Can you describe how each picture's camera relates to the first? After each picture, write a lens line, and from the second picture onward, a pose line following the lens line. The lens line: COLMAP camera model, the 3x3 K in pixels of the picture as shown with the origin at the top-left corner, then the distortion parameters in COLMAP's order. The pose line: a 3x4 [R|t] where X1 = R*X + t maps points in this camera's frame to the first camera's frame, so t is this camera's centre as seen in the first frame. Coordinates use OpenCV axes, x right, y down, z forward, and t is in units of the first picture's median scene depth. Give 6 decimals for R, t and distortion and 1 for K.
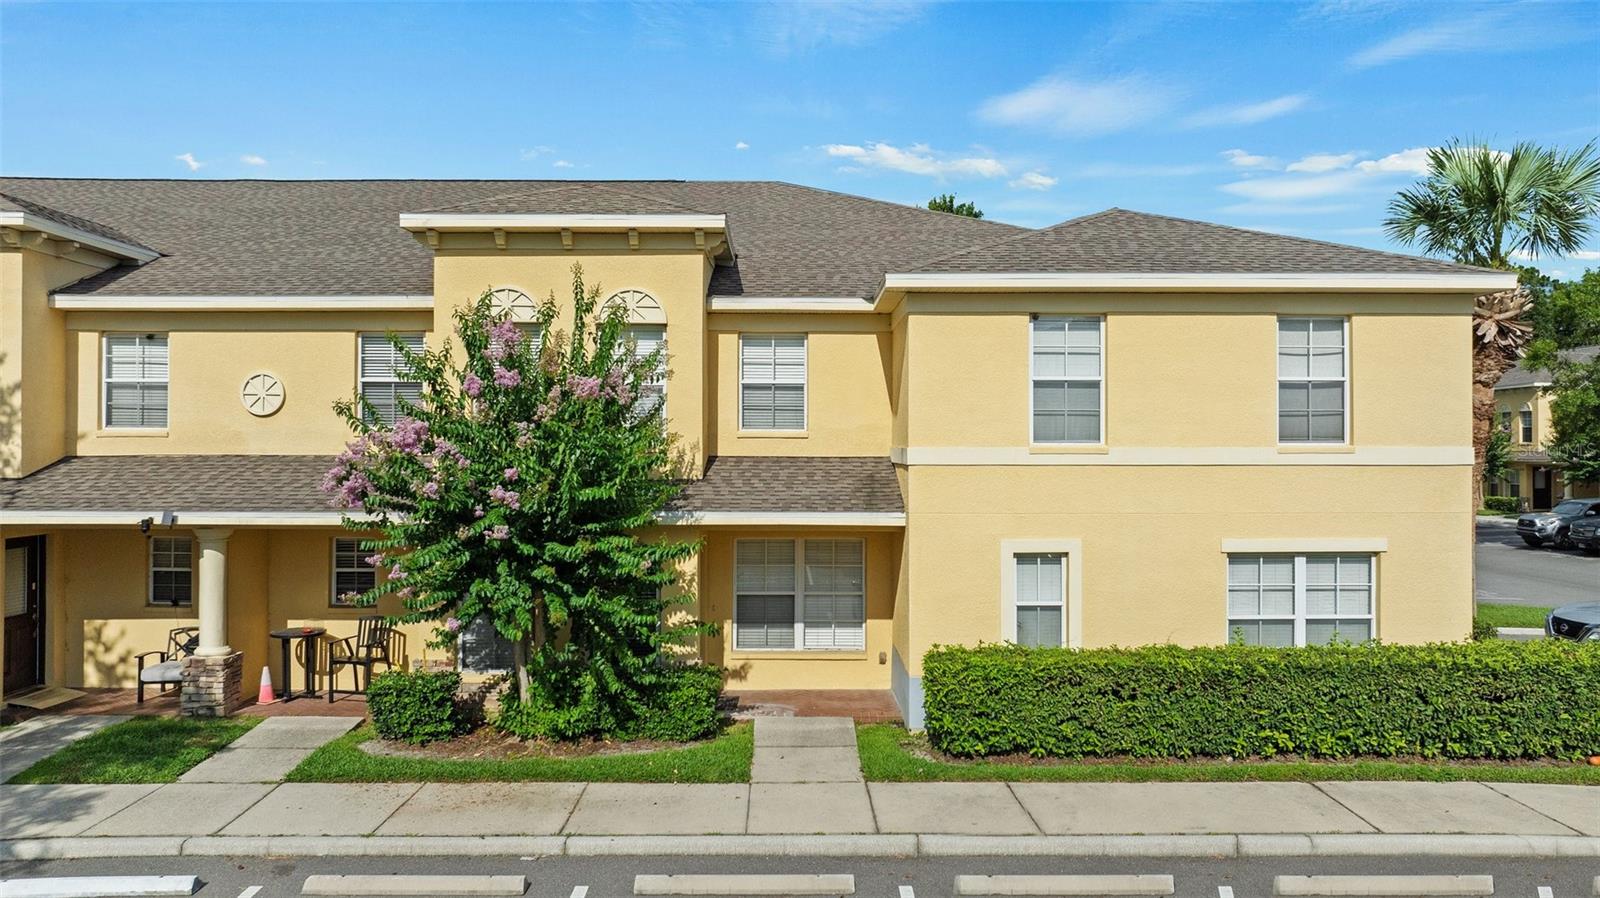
lens RADIAL K [[1129.5, 0, 806.4], [0, 1129.5, 446.8], [0, 0, 1]] dist [-0.041551, 0.042651]
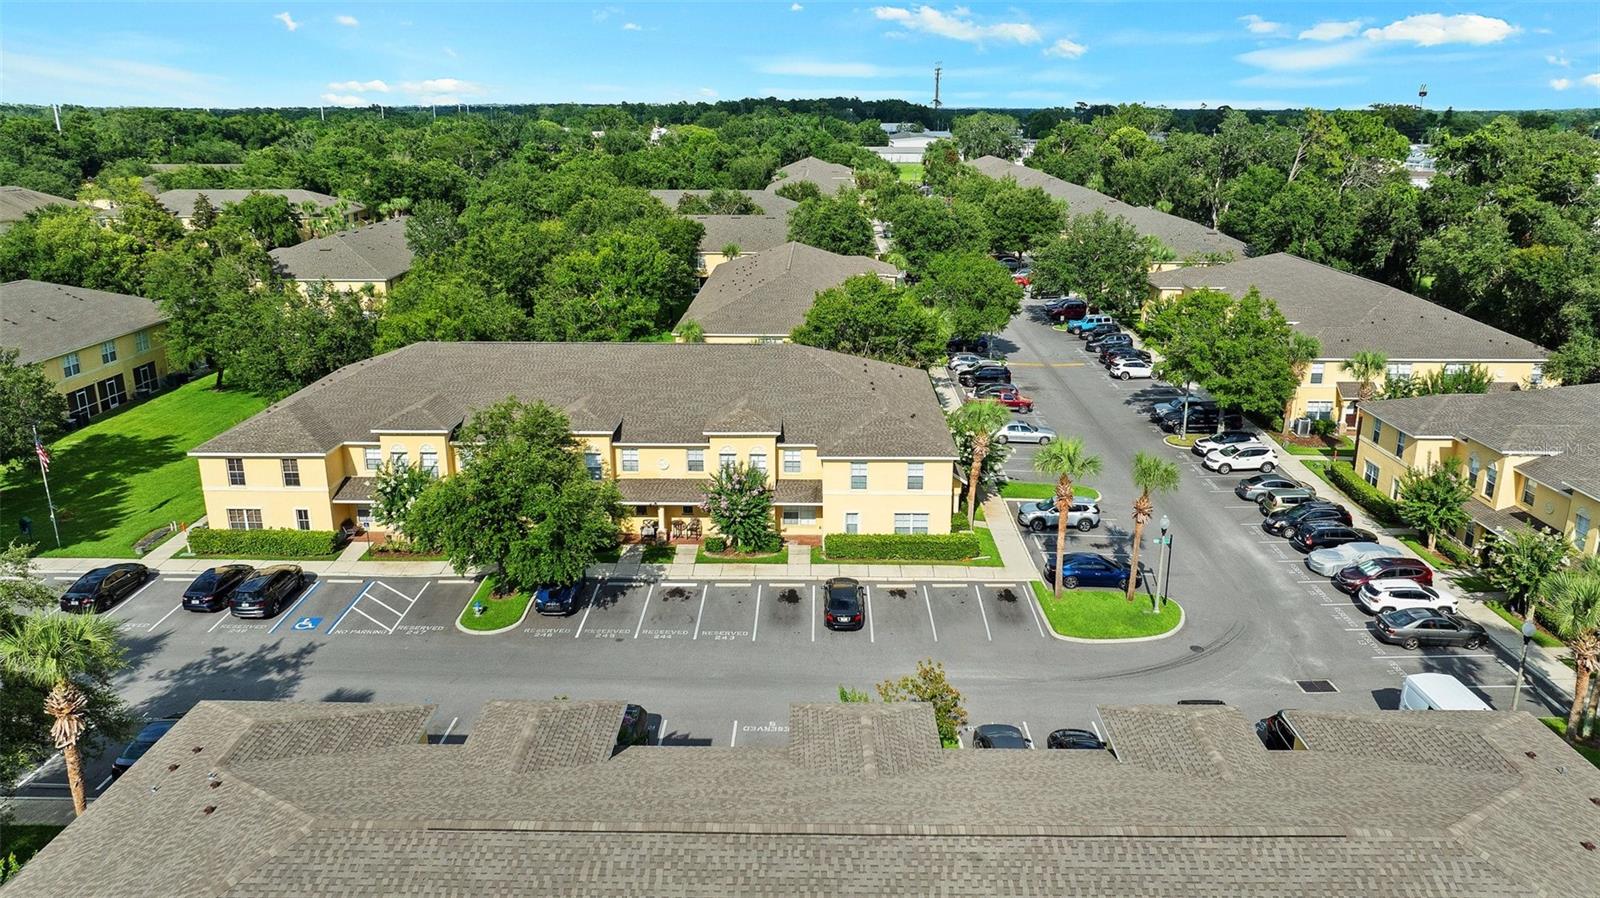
lens RADIAL K [[1121.3, 0, 804.2], [0, 1121.3, 445.9], [0, 0, 1]] dist [-0.022707, 0.002799]
pose [[0.999616, 0.006980, -0.026816, 0.134187], [0.001165, 0.956308, 0.292358, -1.450696], [0.027685, -0.292277, 0.955933, -3.154707]]
